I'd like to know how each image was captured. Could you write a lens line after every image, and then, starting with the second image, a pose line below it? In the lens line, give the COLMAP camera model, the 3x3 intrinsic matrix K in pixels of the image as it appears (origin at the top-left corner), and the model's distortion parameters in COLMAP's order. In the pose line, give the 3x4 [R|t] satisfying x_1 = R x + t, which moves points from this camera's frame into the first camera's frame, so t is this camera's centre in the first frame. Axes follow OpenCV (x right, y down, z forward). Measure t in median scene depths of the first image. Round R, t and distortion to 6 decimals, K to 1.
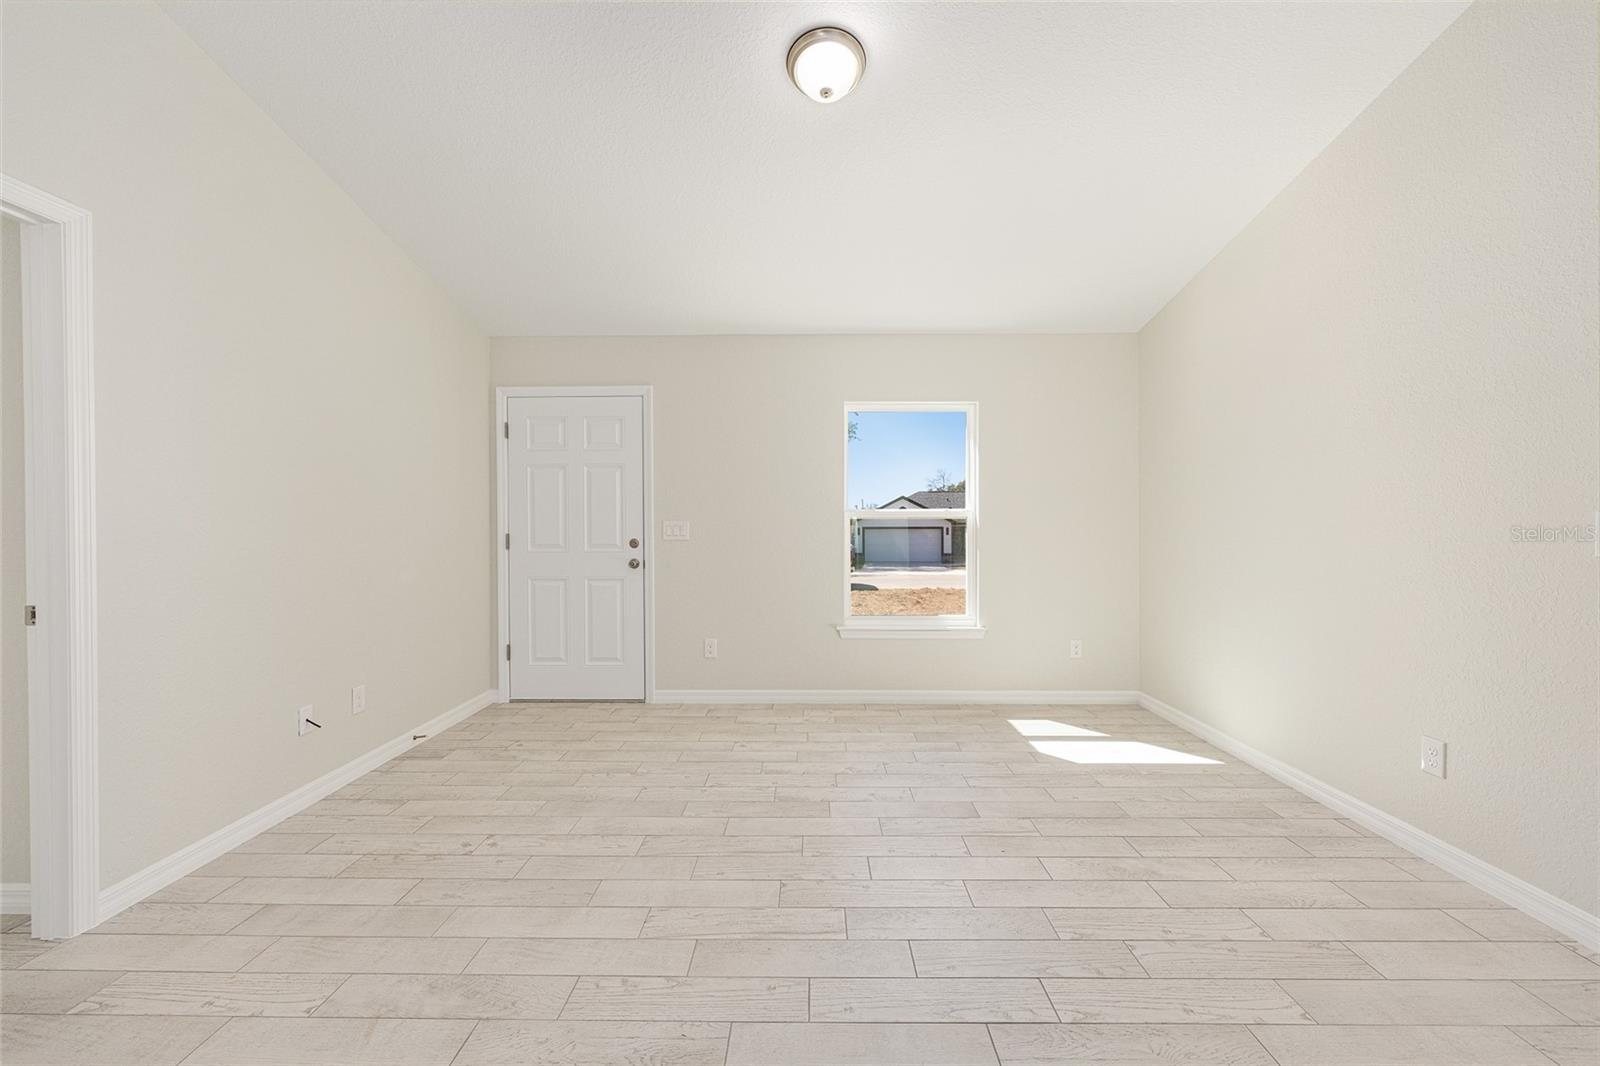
lens RADIAL K [[638.6, 0, 798.1], [0, 638.6, 528.8], [0, 0, 1]] dist [-0.003054, 0.001055]
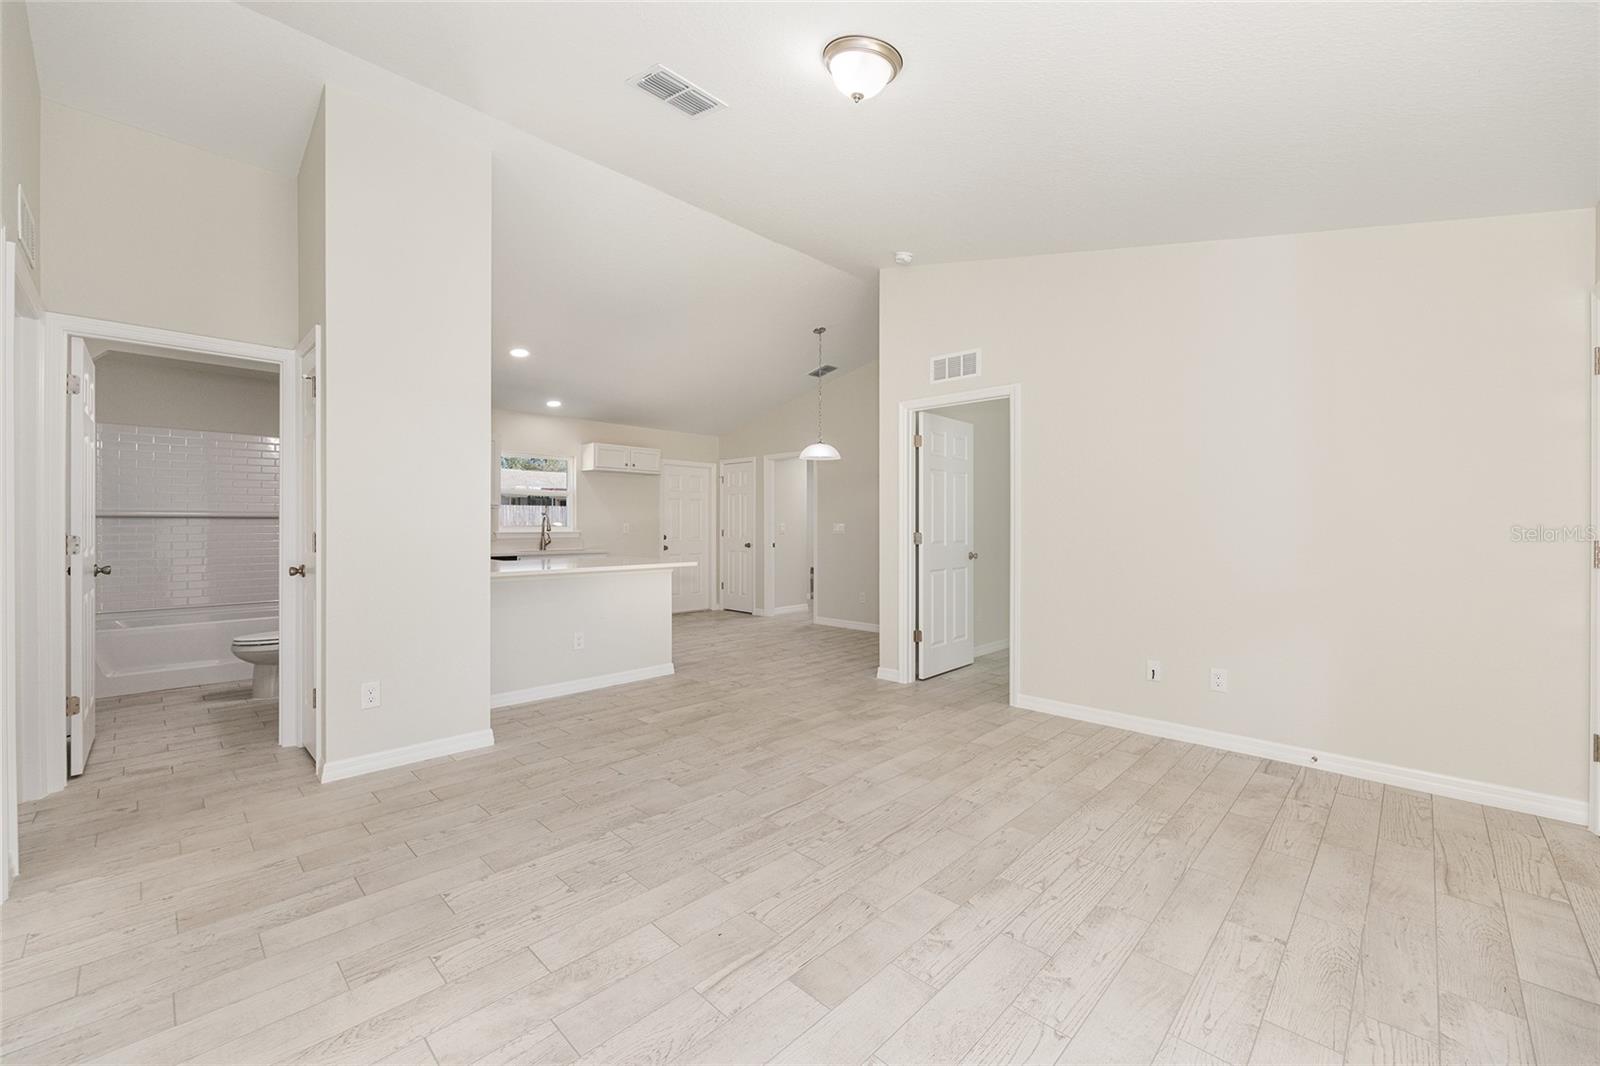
lens RADIAL K [[638.6, 0, 803.1], [0, 638.6, 529.6], [0, 0, 1]] dist [-0.003054, 0.001055]
pose [[-0.679448, 0.006196, -0.733698, 0.621490], [-0.003984, 0.999918, 0.012133, -0.007880], [0.733713, 0.011167, -0.679368, 1.202937]]
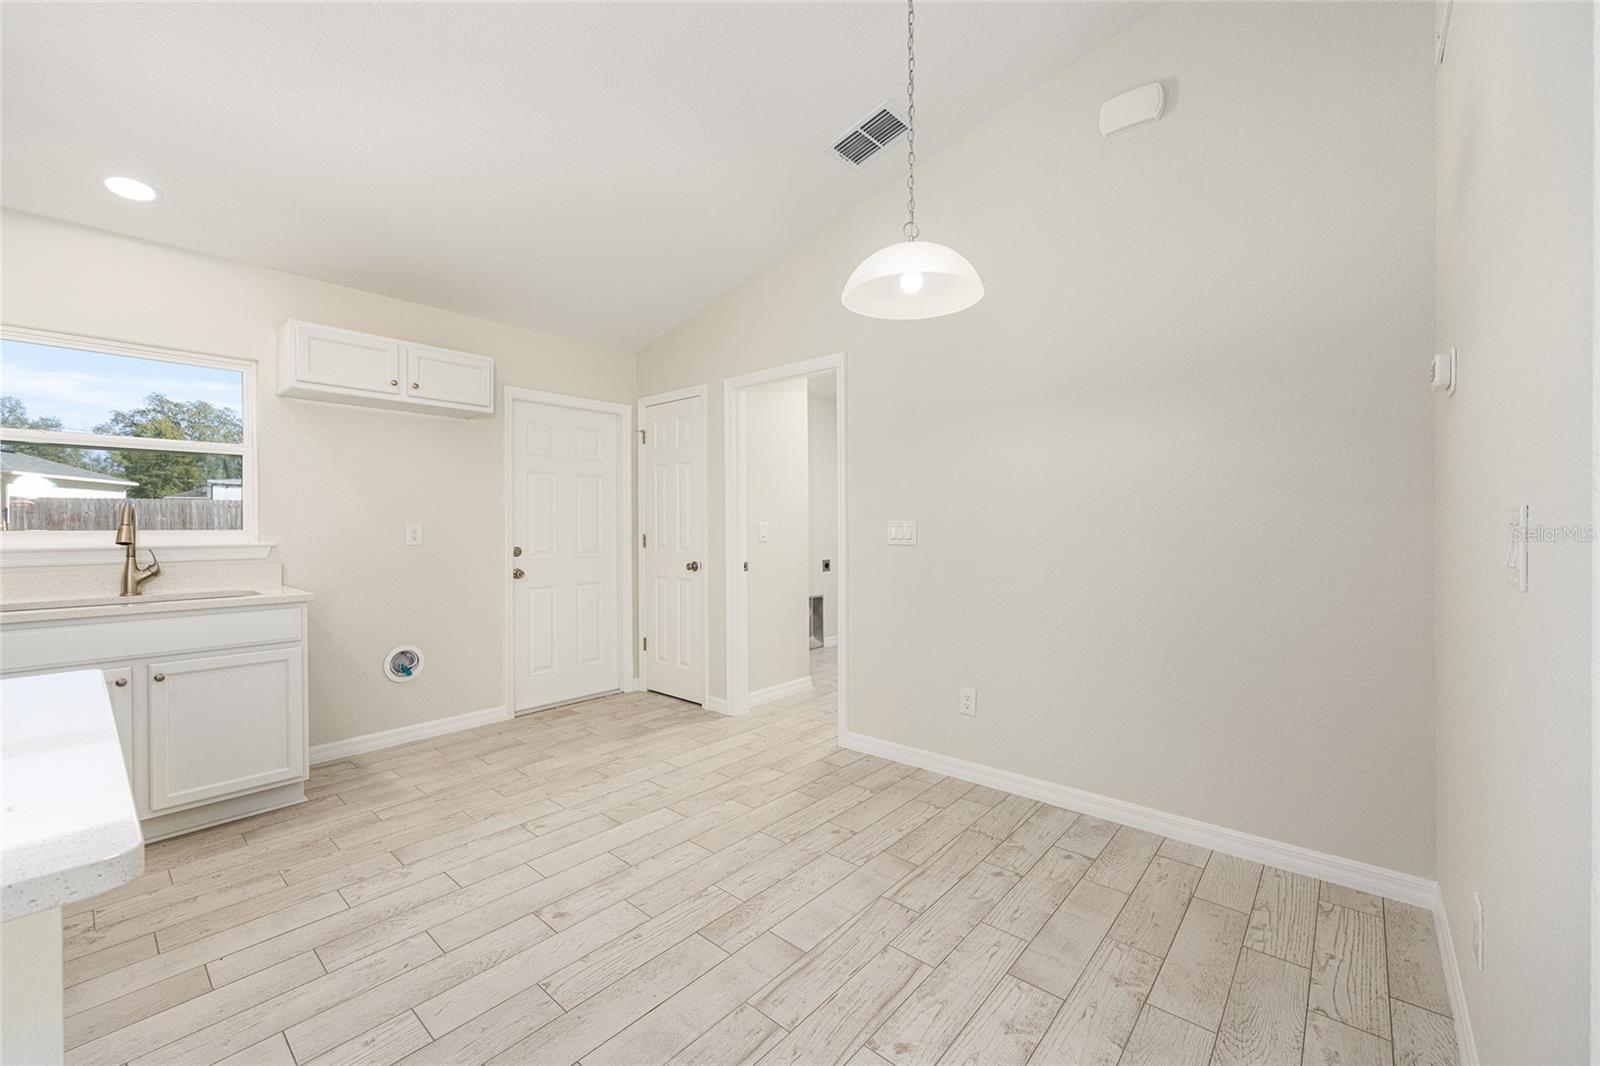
lens RADIAL K [[638.6, 0, 802.6], [0, 638.6, 529.0], [0, 0, 1]] dist [-0.003054, 0.001055]
pose [[-0.638318, 0.009731, -0.769711, -0.363838], [0.002025, 0.999938, 0.010963, 0.001350], [0.769770, 0.005439, -0.638298, 0.181352]]
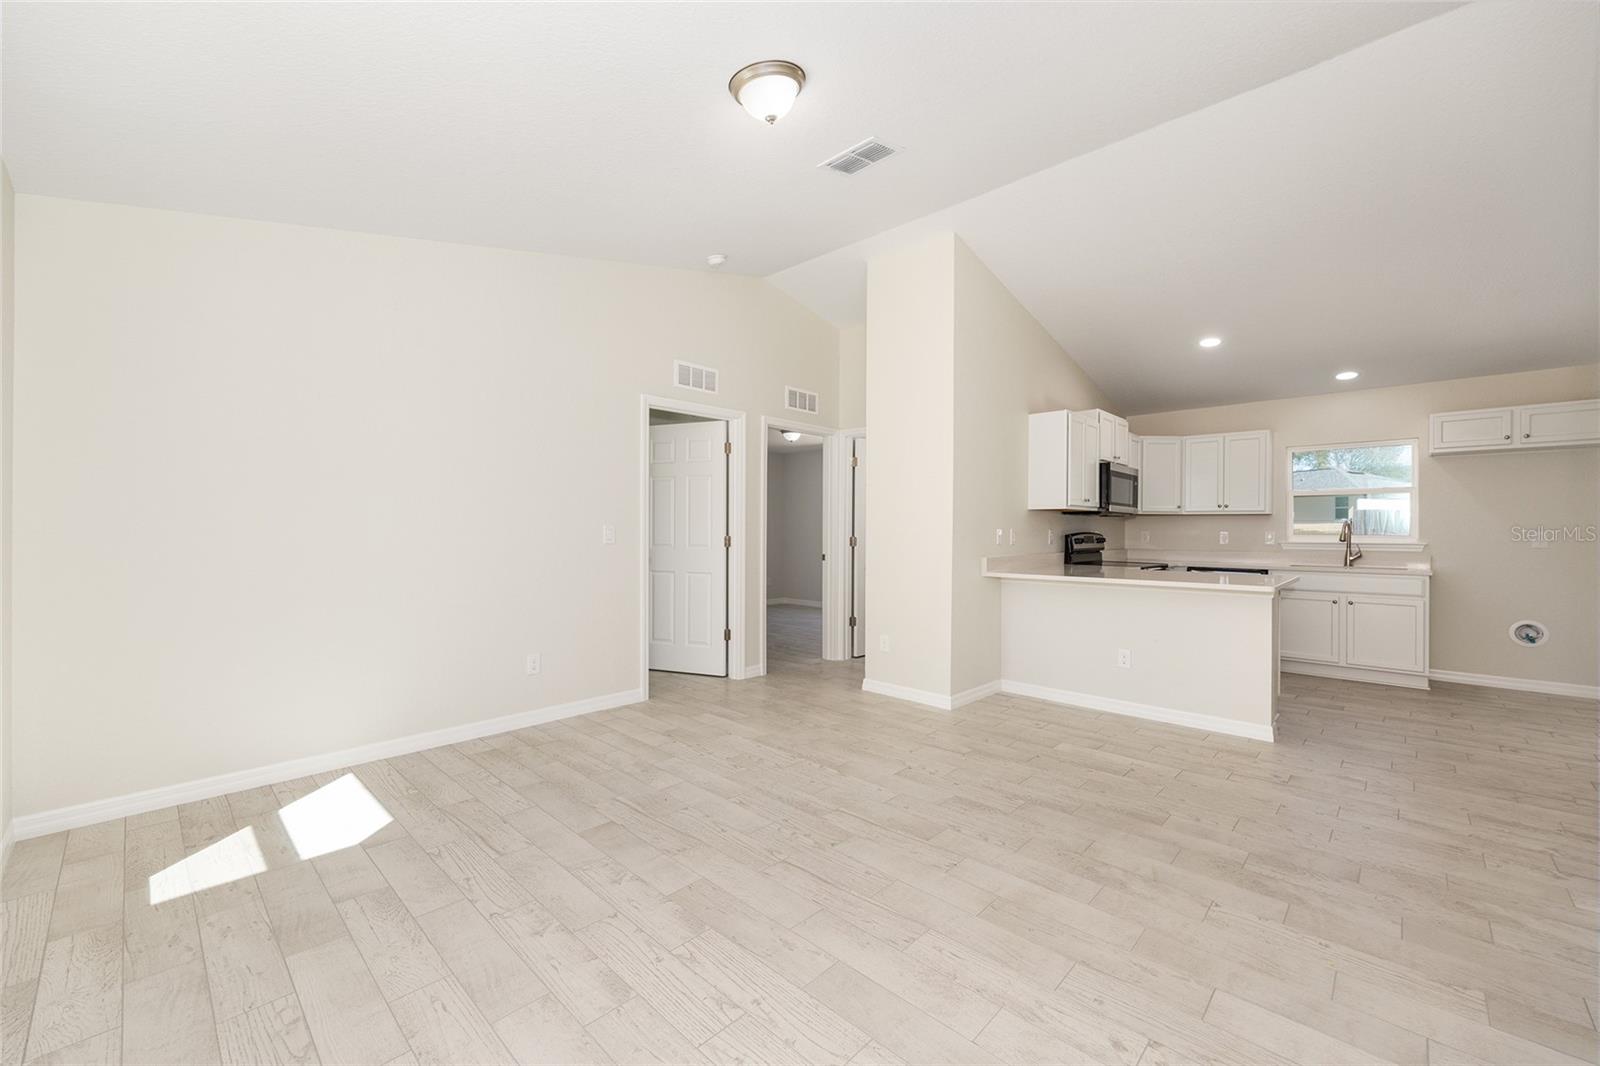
lens RADIAL K [[638.6, 0, 805.3], [0, 638.6, 531.0], [0, 0, 1]] dist [-0.003054, 0.001055]
pose [[-0.741973, -0.000390, 0.670430, -0.516173], [0.001719, 0.999995, 0.002484, -0.007128], [-0.670428, 0.002996, -0.741968, 1.286053]]
